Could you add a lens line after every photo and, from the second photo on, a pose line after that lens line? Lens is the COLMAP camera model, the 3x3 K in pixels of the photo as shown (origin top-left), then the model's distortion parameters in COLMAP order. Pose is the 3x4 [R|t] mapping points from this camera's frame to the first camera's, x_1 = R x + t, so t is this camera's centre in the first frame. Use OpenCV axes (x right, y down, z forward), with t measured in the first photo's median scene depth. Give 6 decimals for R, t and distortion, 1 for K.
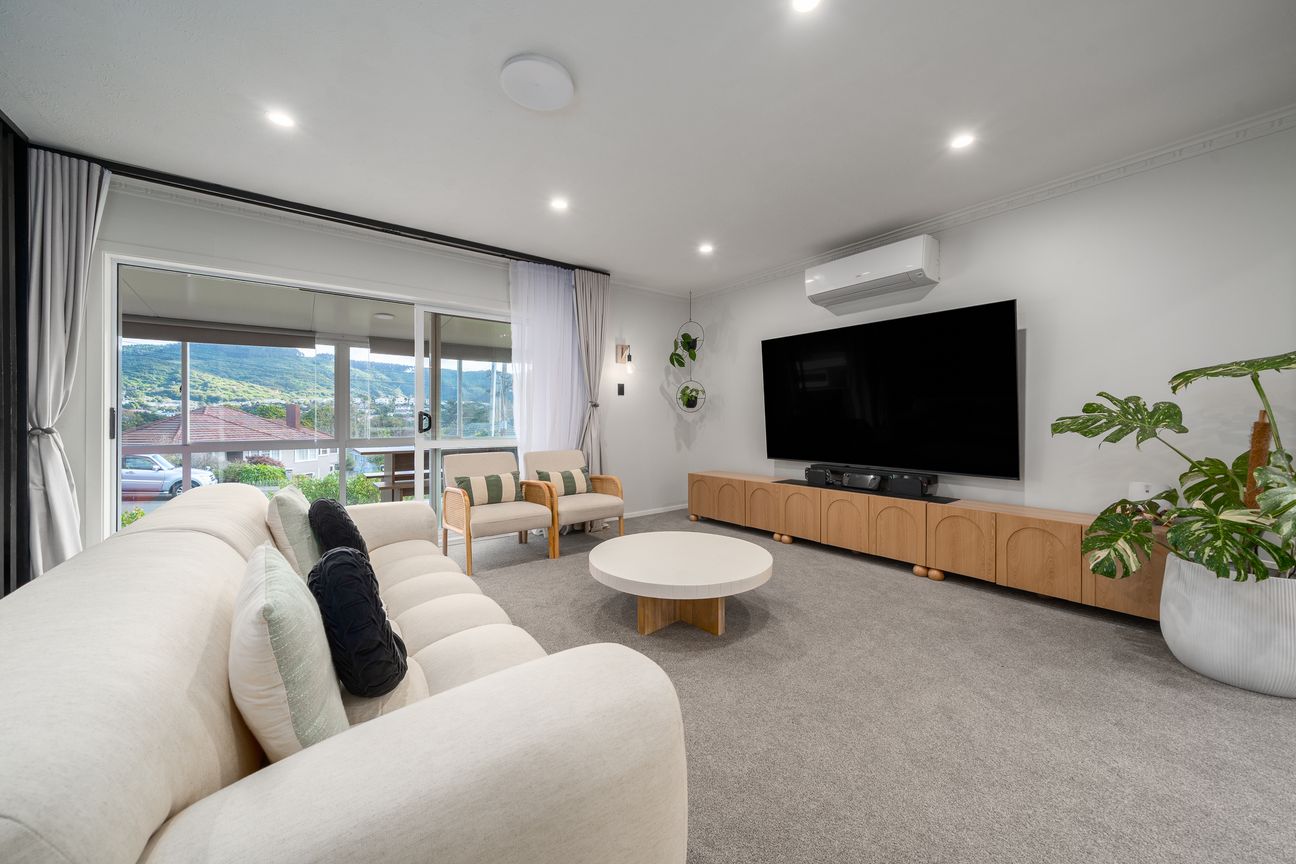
lens RADIAL K [[455.5, 0, 652.8], [0, 455.5, 414.7], [0, 0, 1]] dist [-0.000274, -0.000116]
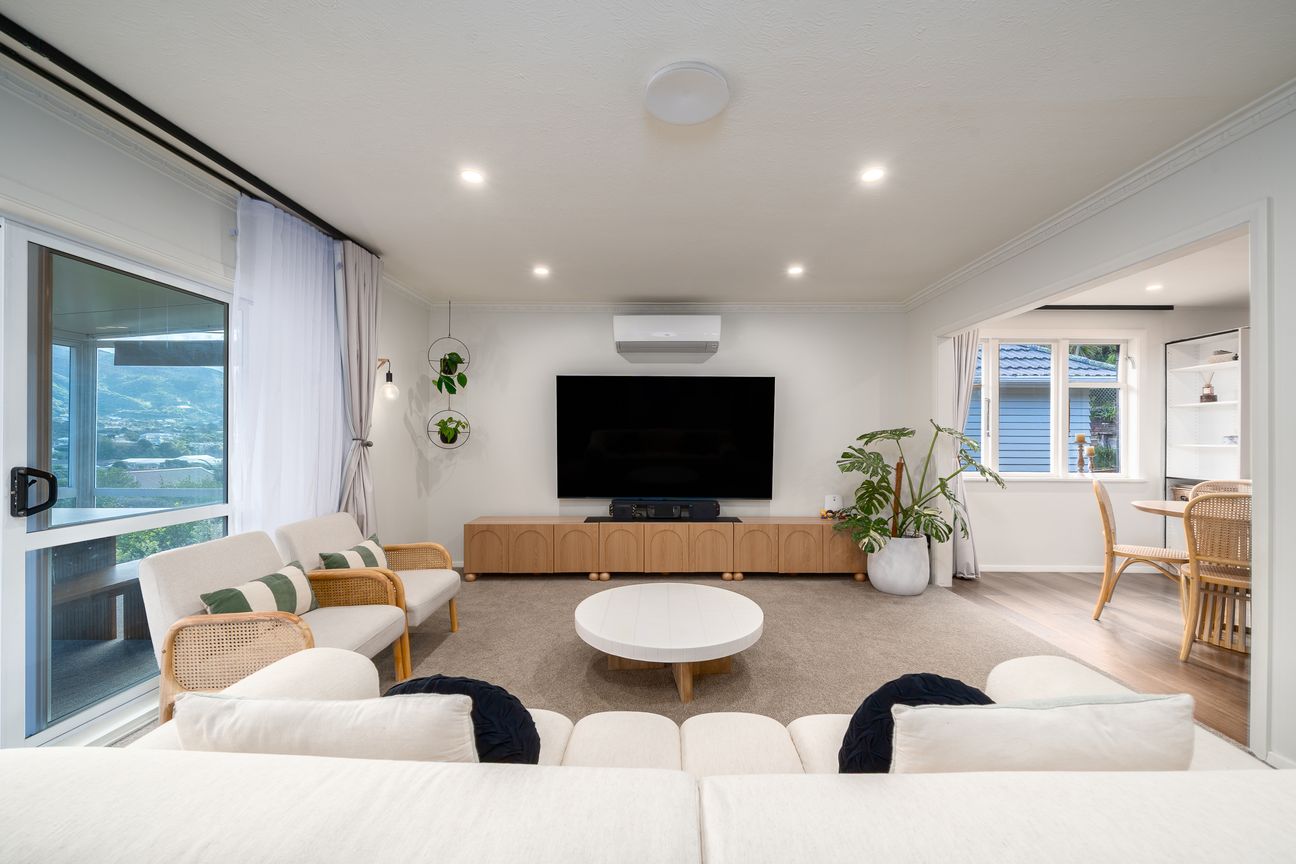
lens RADIAL K [[485.5, 0, 648.0], [0, 485.5, 432.0], [0, 0, 1]] dist [-0.000391, -0.000075]
pose [[0.633142, 0.011764, 0.773946, -0.488323], [-0.009101, 0.999929, -0.007754, -0.043127], [-0.773982, -0.002135, 0.633204, 0.232809]]
